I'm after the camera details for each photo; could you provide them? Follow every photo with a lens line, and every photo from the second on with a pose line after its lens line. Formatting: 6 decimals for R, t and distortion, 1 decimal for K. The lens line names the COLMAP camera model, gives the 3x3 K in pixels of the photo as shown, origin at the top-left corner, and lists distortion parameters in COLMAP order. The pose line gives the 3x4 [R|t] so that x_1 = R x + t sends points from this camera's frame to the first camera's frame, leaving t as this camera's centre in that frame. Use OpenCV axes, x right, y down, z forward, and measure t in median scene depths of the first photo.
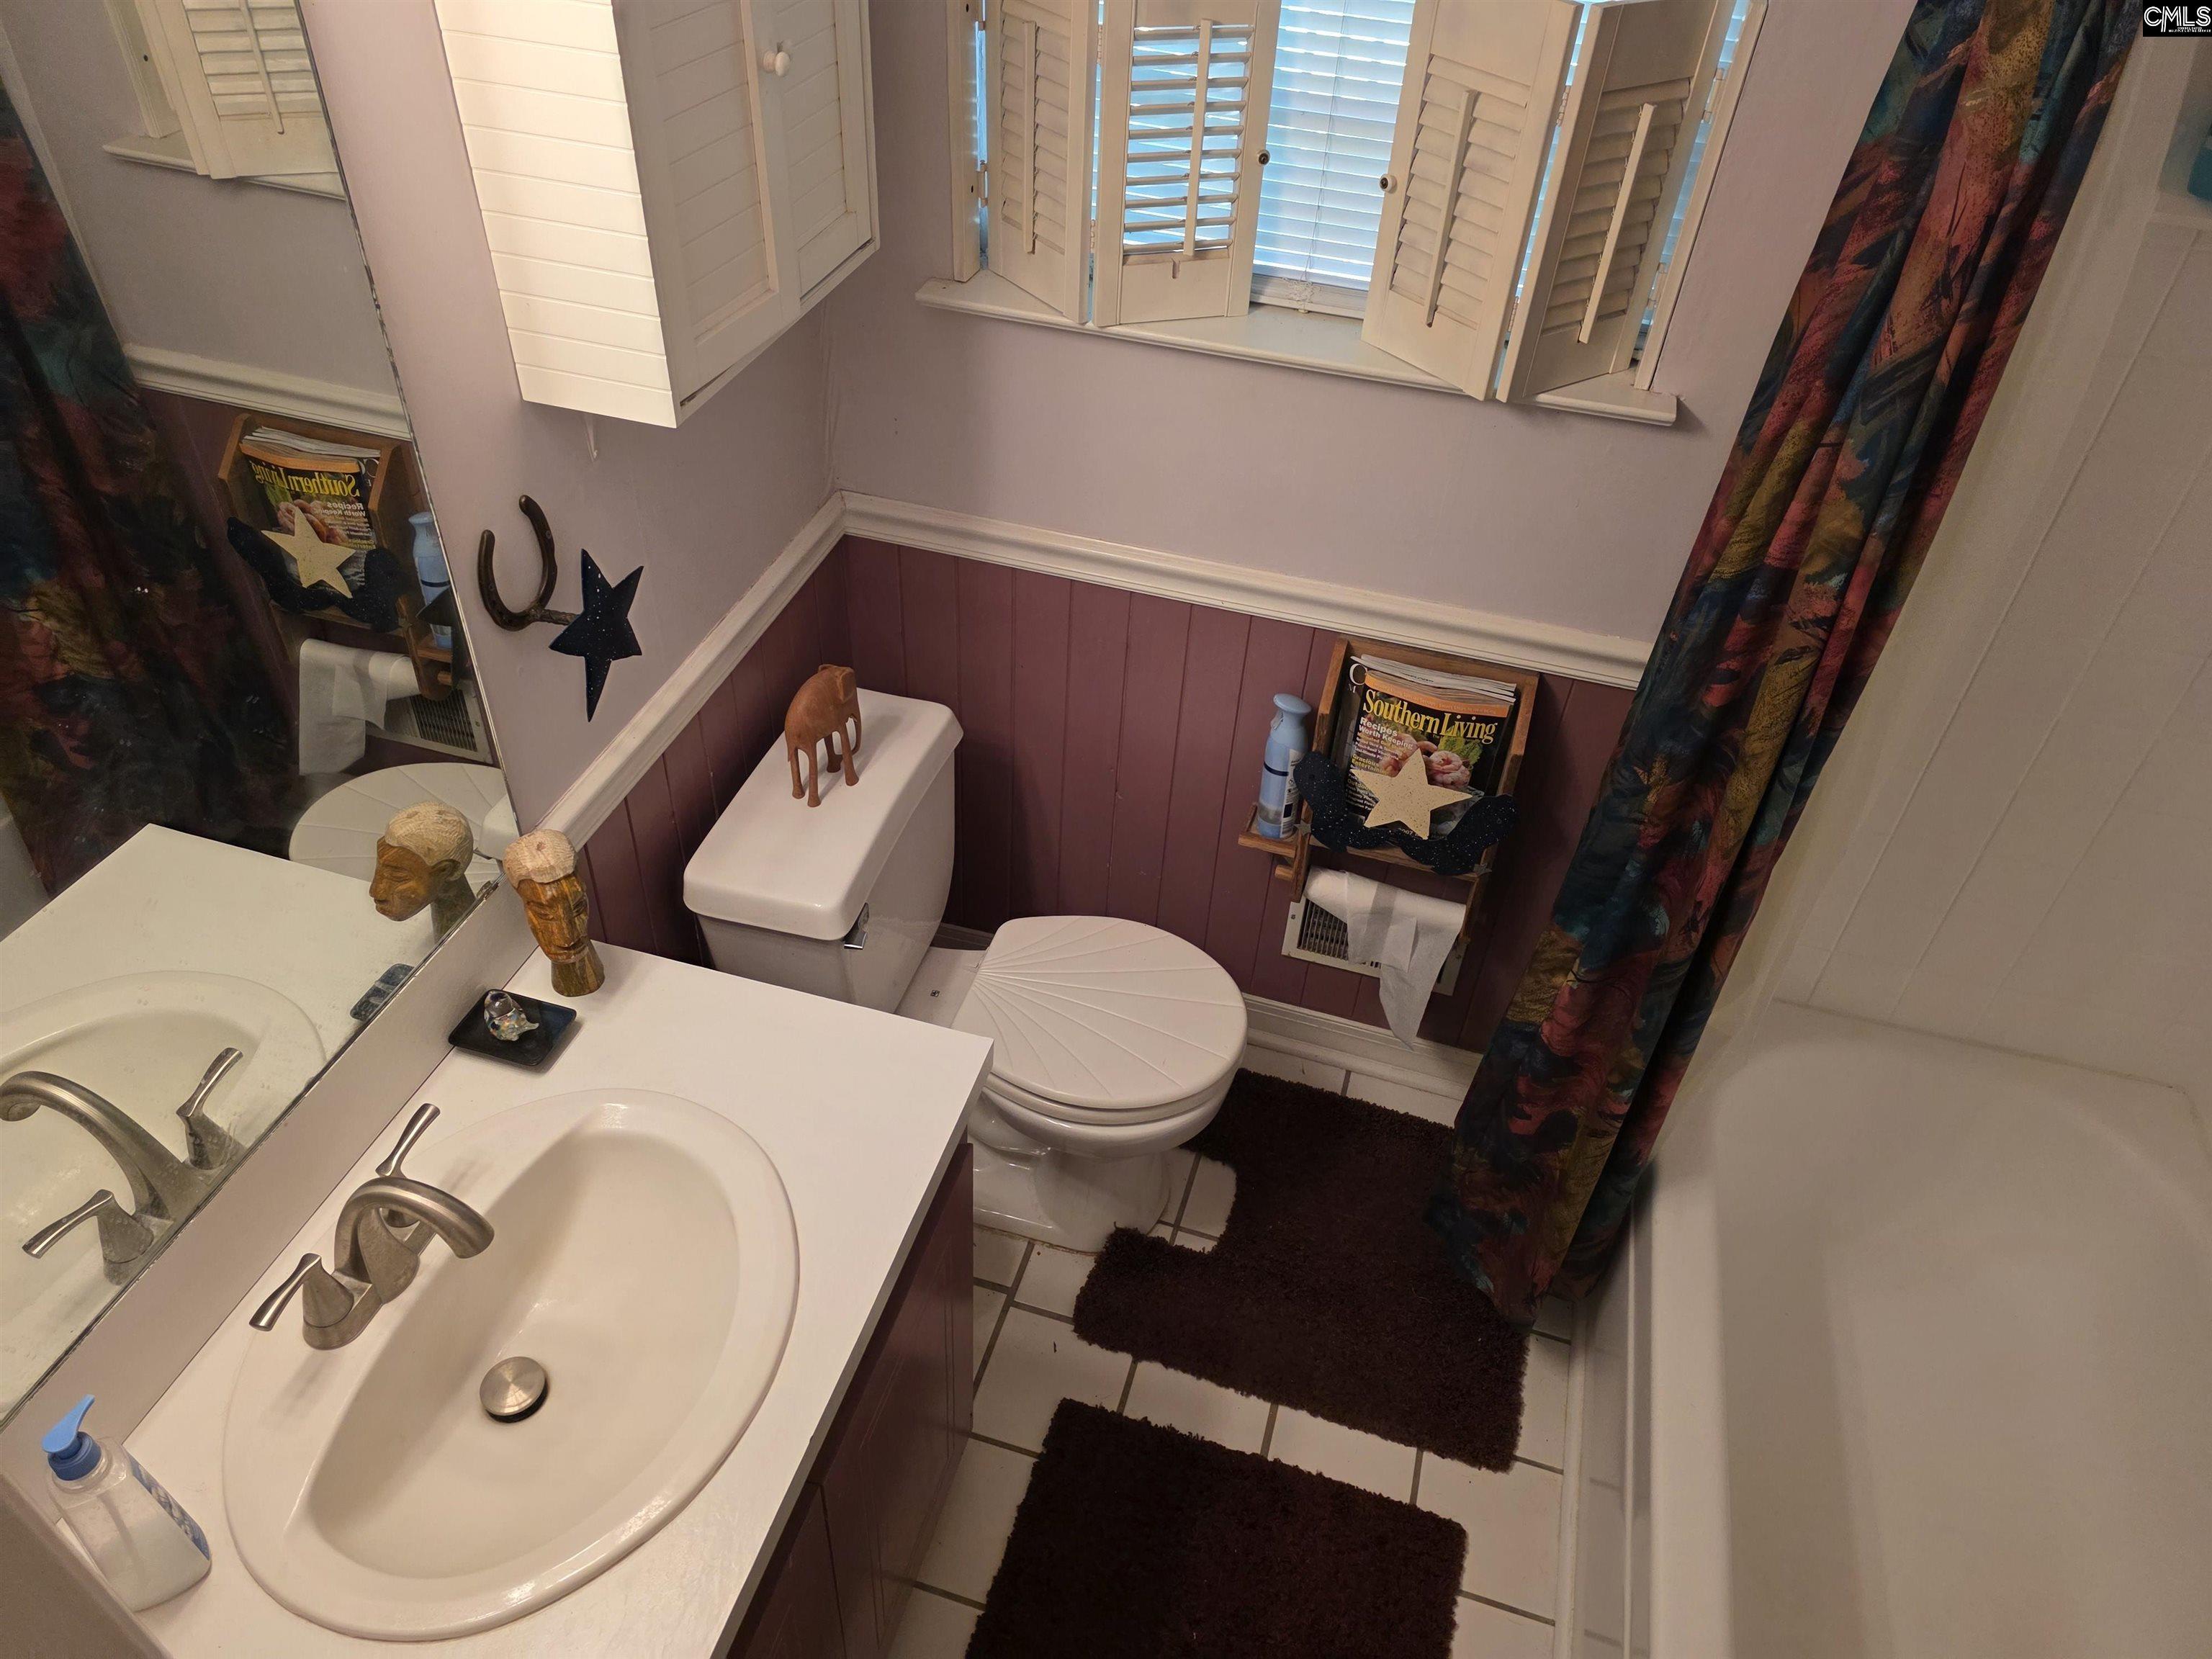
lens RADIAL K [[1506.2, 0, 1103.5], [0, 1506.2, 833.0], [0, 0, 1]] dist [0.020377, -0.009427]
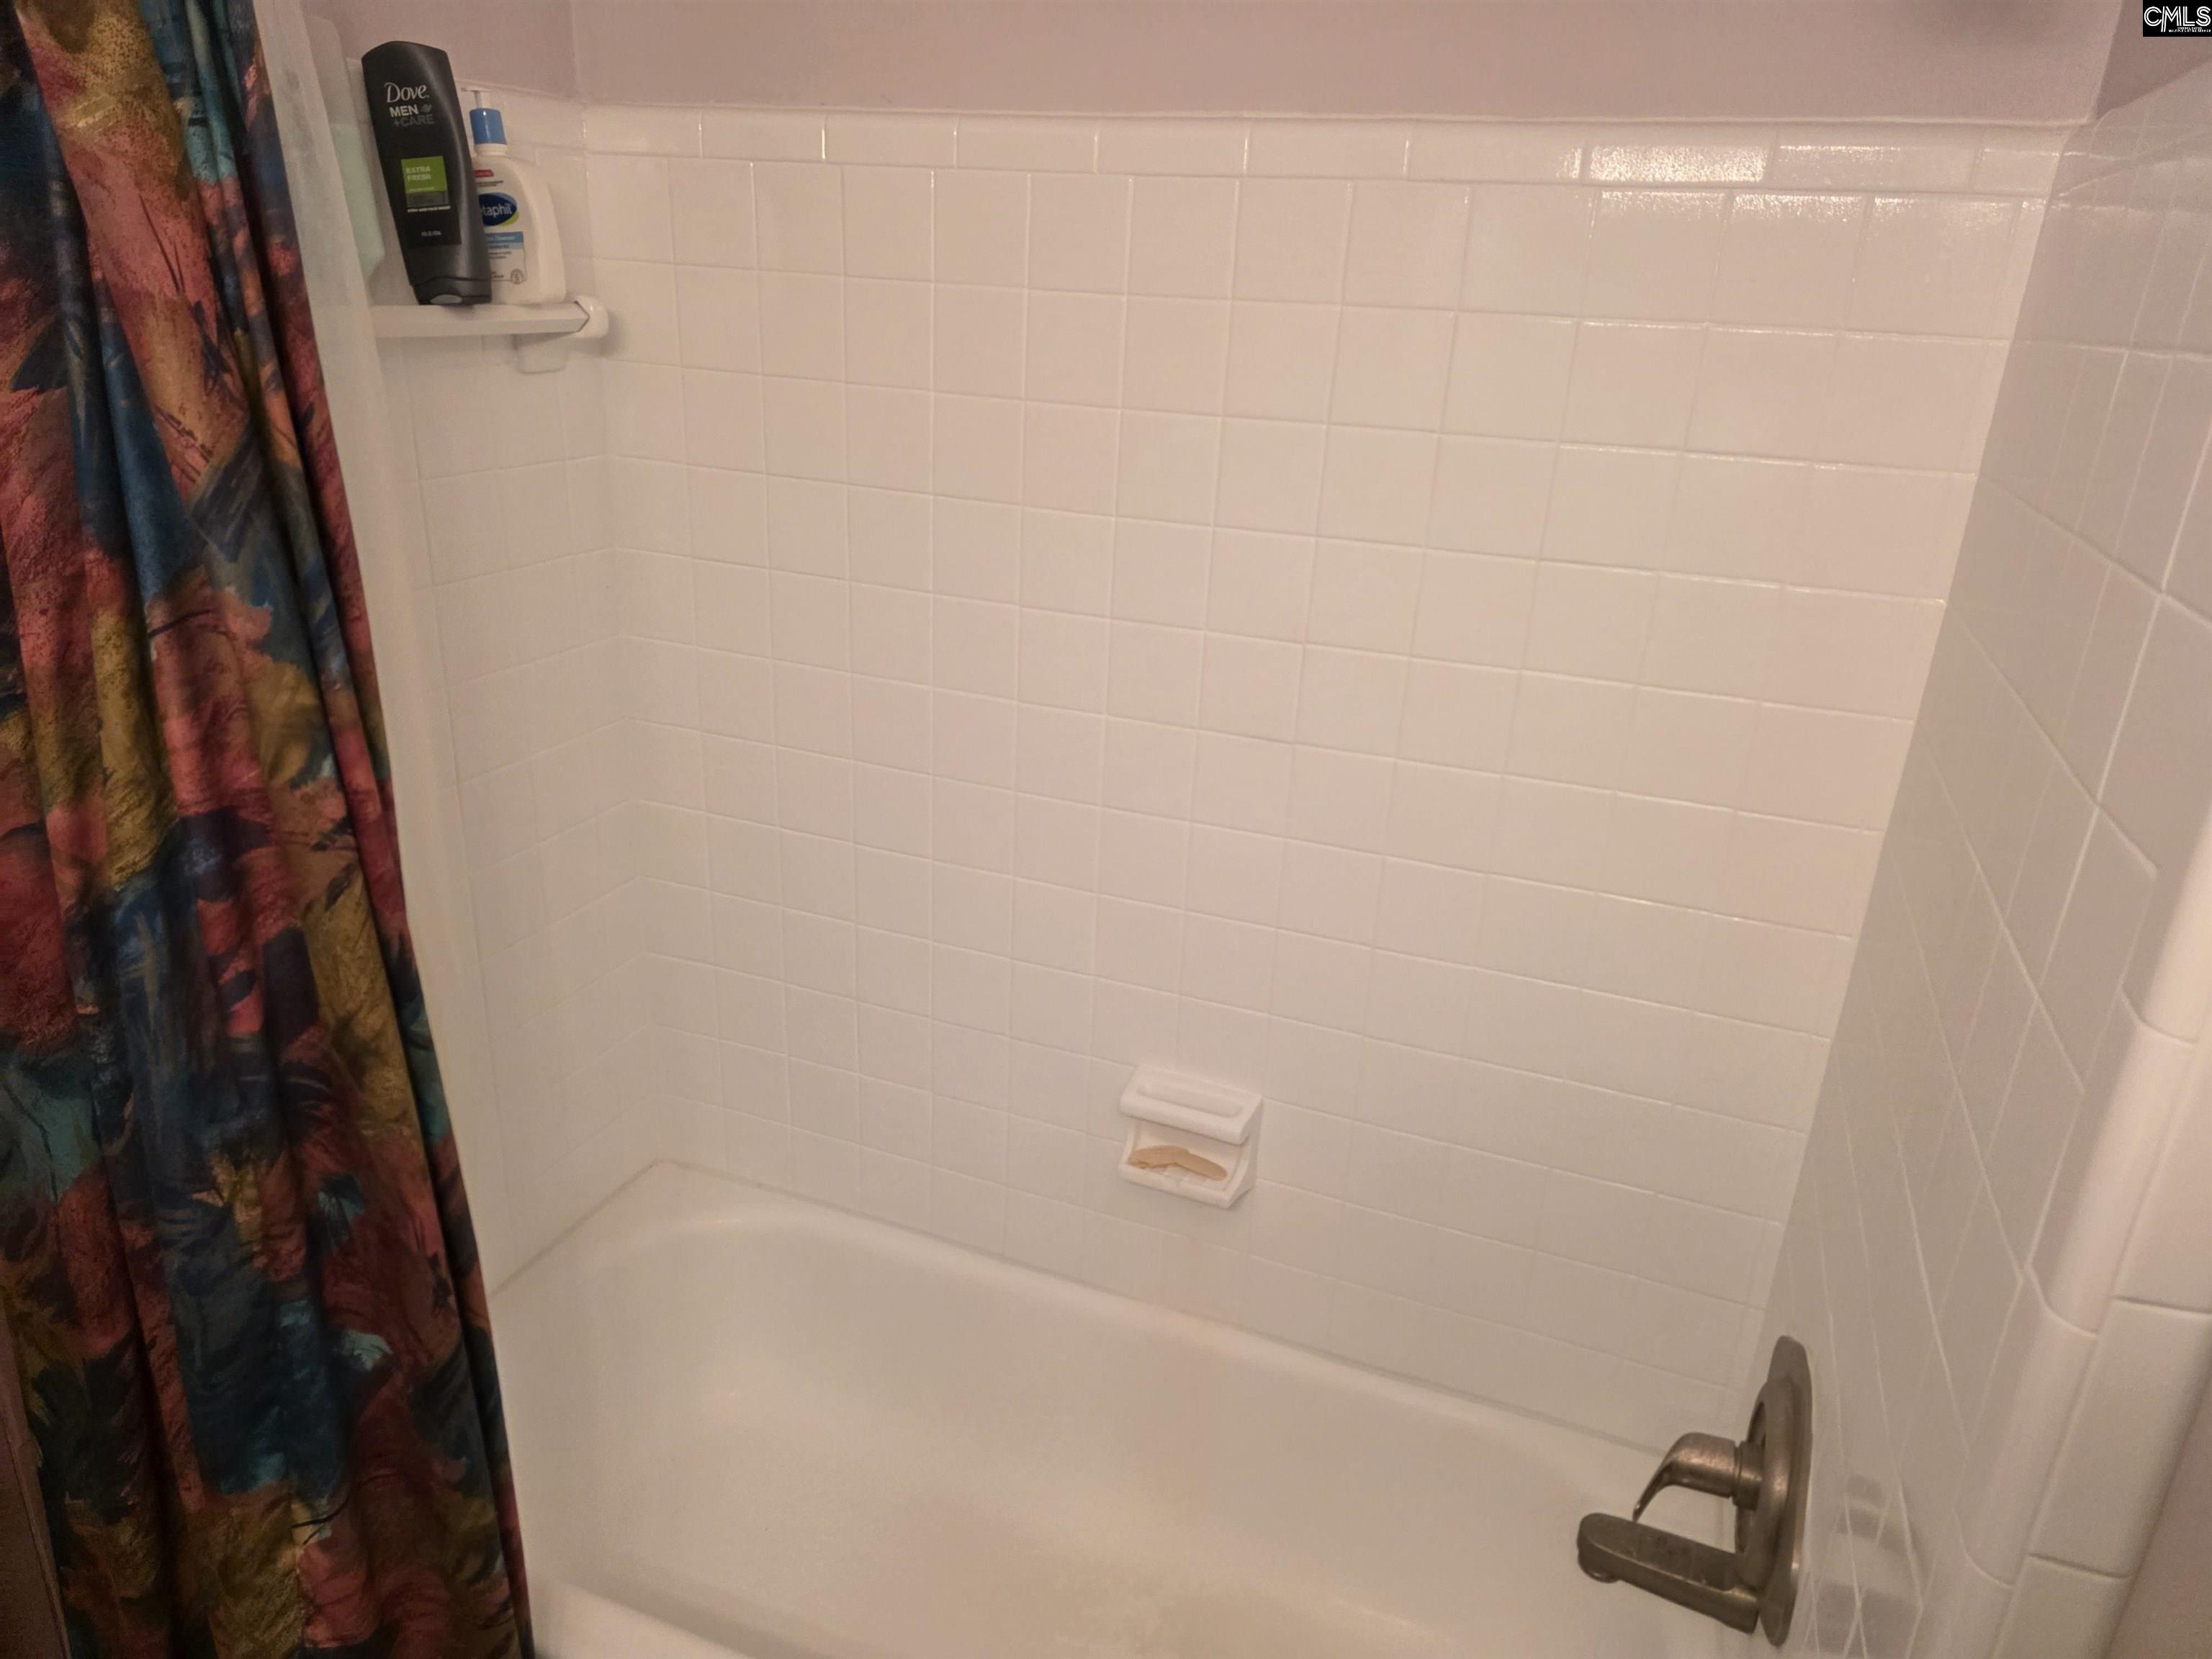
lens RADIAL K [[1506.2, 0, 1106.4], [0, 1506.2, 828.4], [0, 0, 1]] dist [0.020377, -0.009427]
pose [[0.114609, -0.389492, 0.913871, -0.138159], [0.612618, 0.751894, 0.243628, -0.090874], [-0.782025, 0.531932, 0.324784, 0.479045]]
